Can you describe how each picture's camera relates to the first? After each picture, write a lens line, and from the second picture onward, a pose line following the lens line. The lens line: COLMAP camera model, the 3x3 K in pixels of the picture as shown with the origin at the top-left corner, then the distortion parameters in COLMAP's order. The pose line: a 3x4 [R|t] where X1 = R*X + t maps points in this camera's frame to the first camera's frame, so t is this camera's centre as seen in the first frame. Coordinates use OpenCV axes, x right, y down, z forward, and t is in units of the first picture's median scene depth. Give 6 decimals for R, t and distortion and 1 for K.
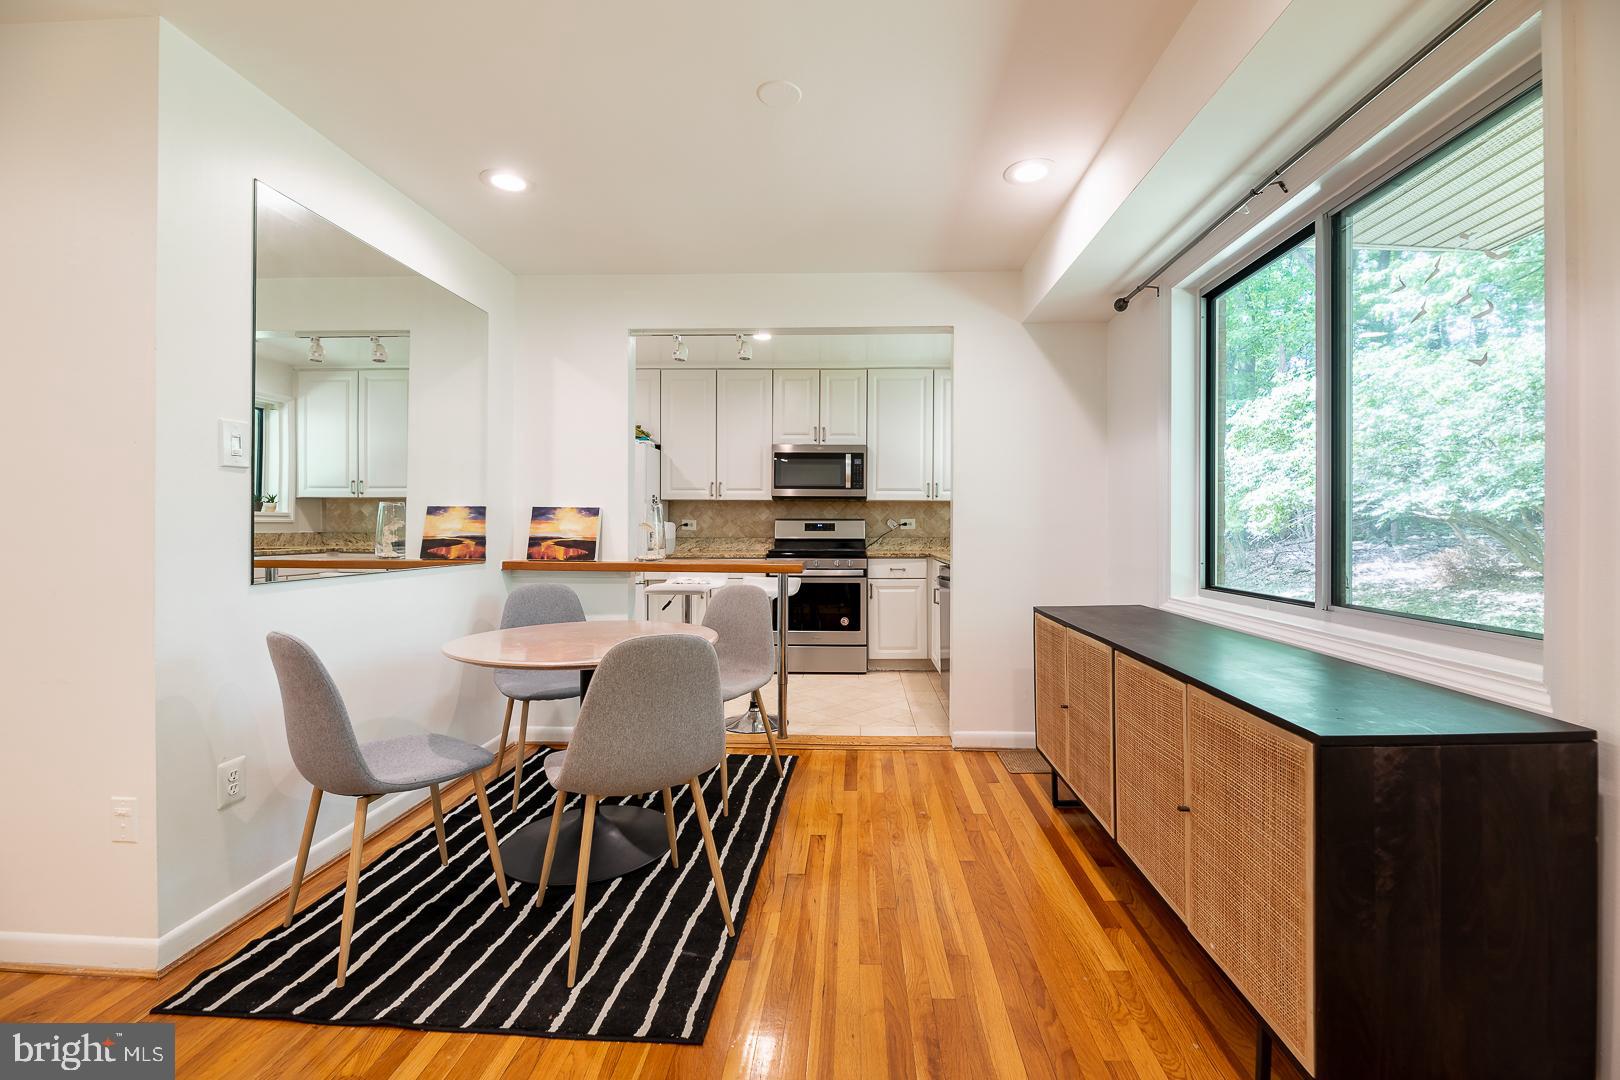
lens RADIAL K [[681.7, 0, 833.2], [0, 681.7, 527.3], [0, 0, 1]] dist [0.000066, -0.005461]
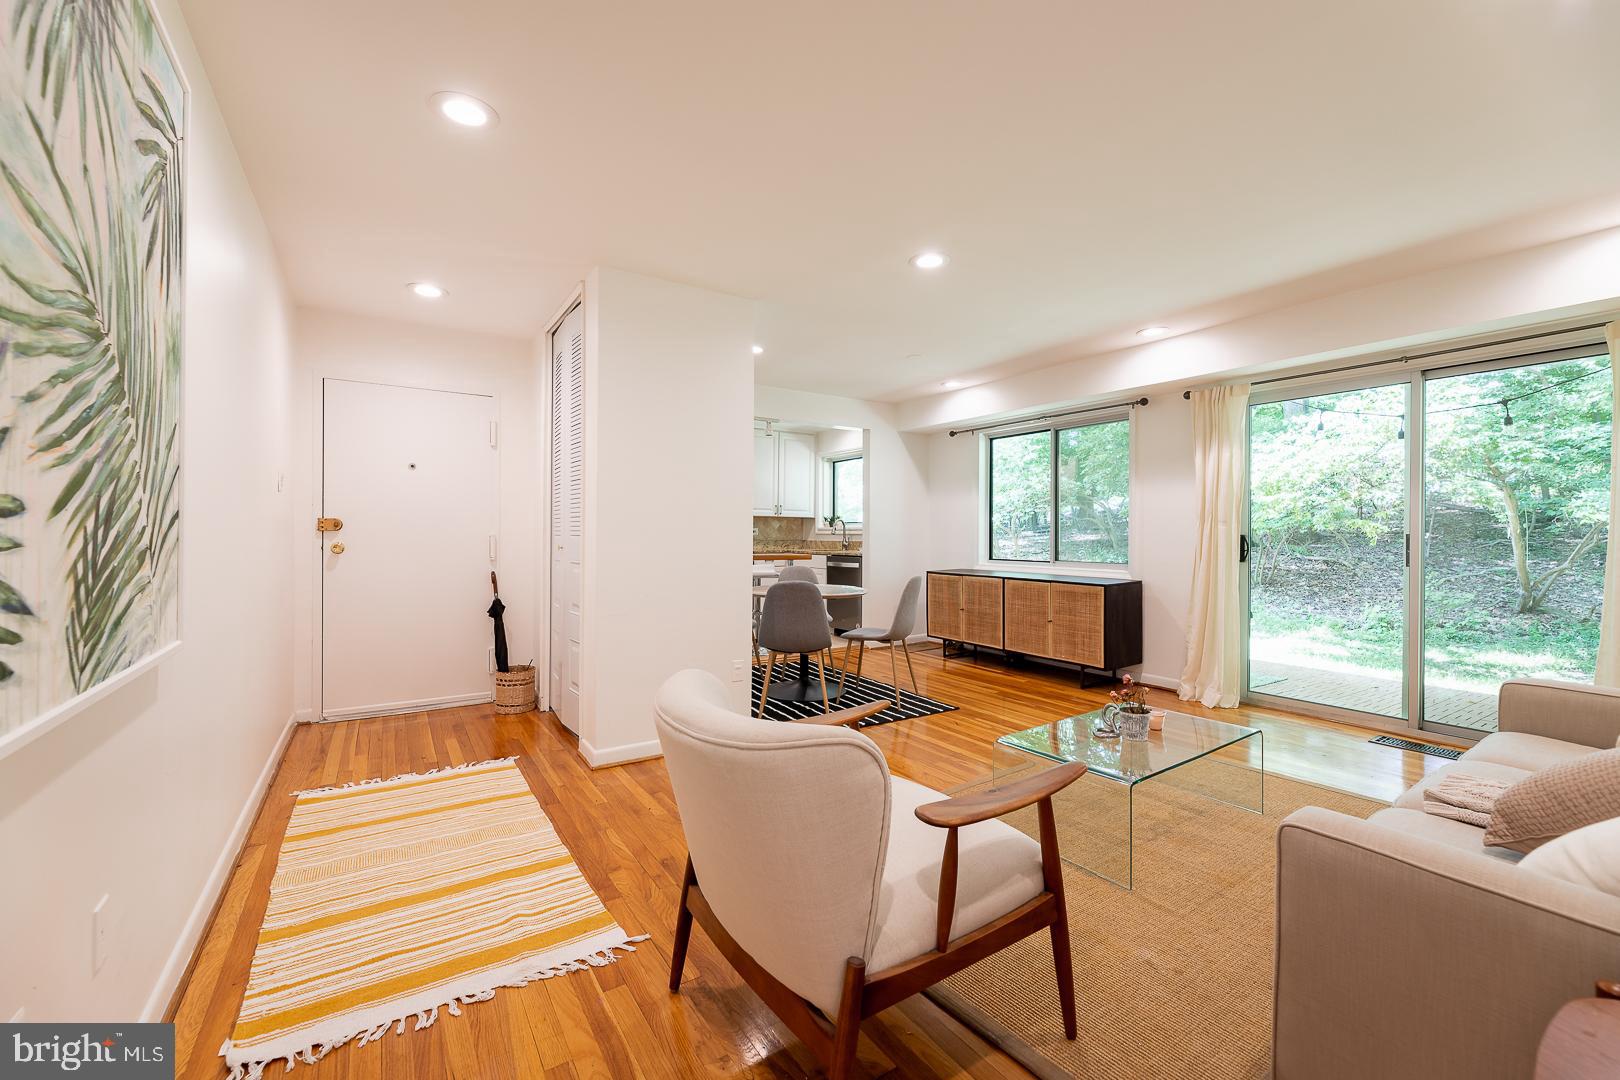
lens RADIAL K [[650.8, 0, 810.0], [0, 650.8, 540.0], [0, 0, 1]] dist [-0.009777, -0.000120]
pose [[0.822482, -0.003868, 0.568778, -0.947651], [-0.002580, 0.999941, 0.010531, -0.002364], [-0.568786, -0.010129, 0.822423, -0.384525]]
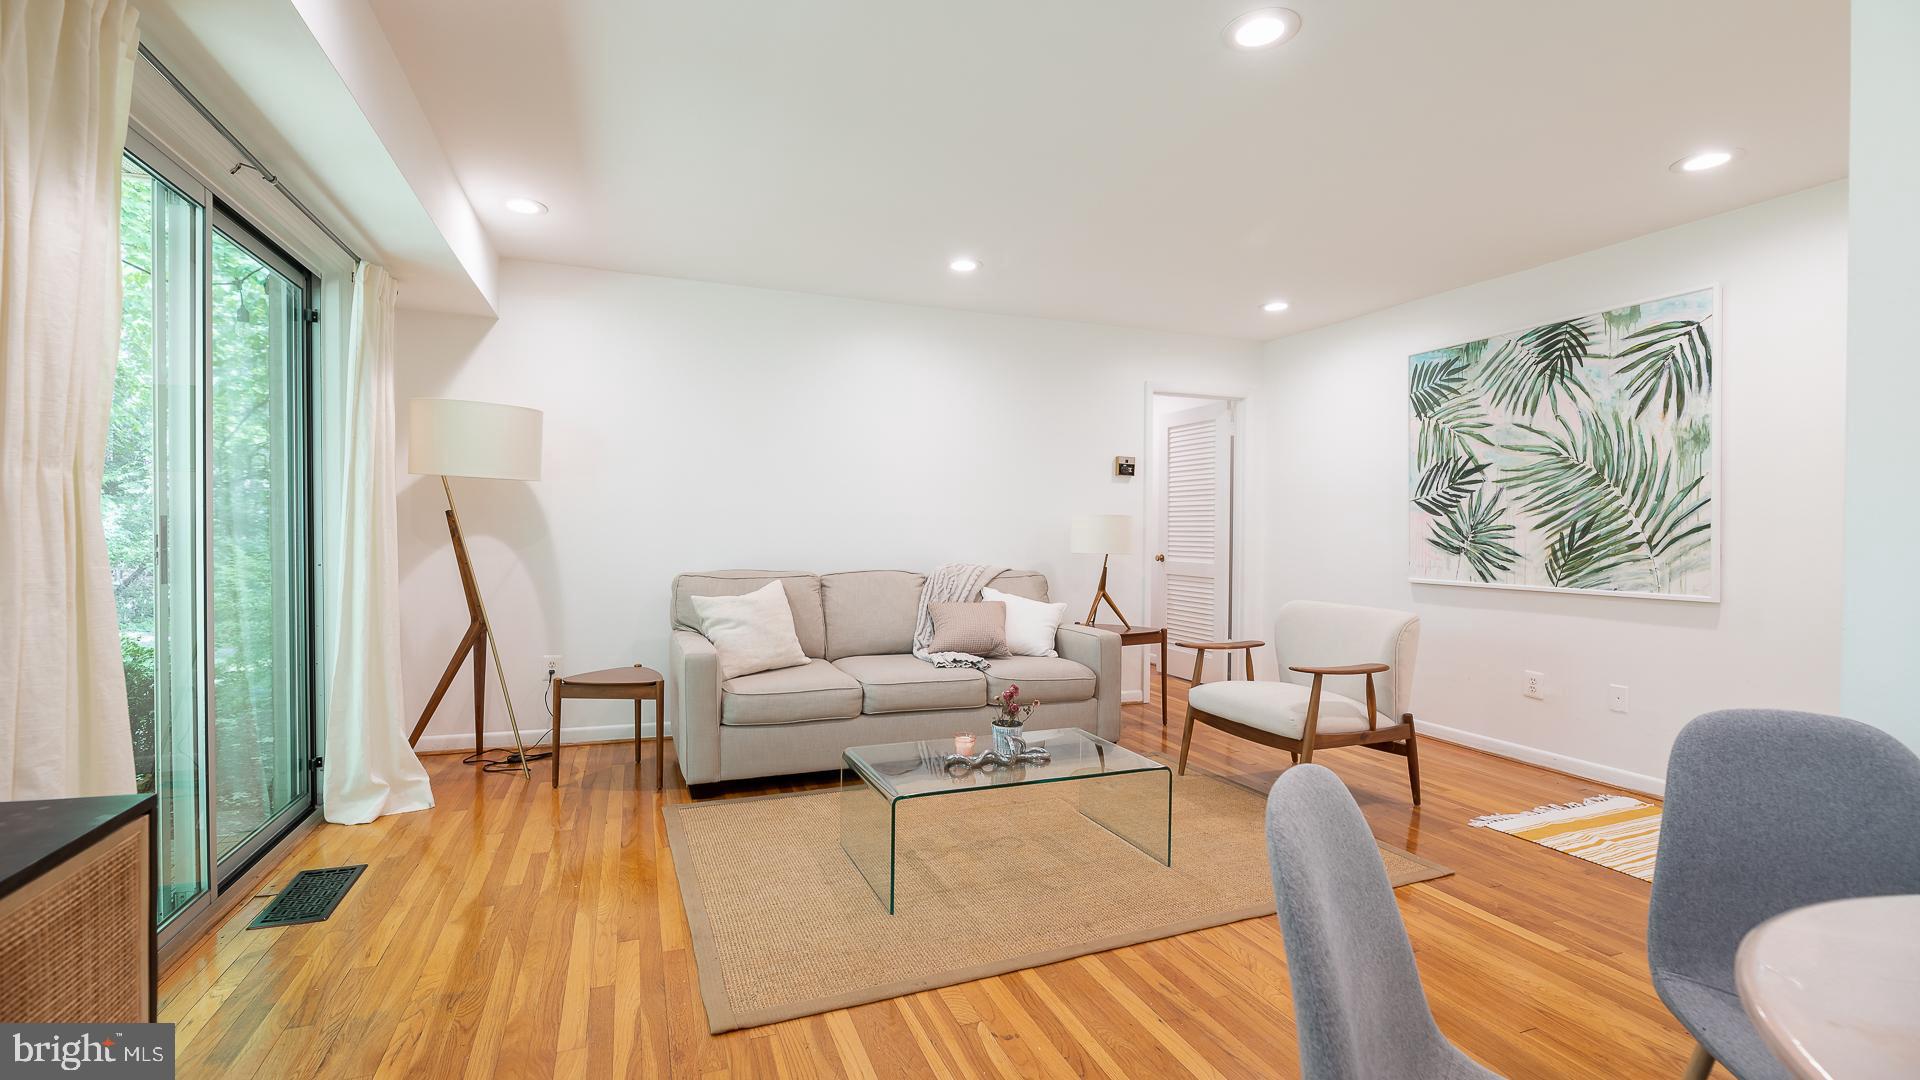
lens RADIAL K [[796.8, 0, 920.7], [0, 796.8, 543.2], [0, 0, 1]] dist [-0.012344, 0.000043]
pose [[-0.932351, -0.004538, -0.361526, 0.070225], [-0.011324, 0.999797, 0.016655, 0.001323], [0.361377, 0.019623, -0.932213, 0.649075]]
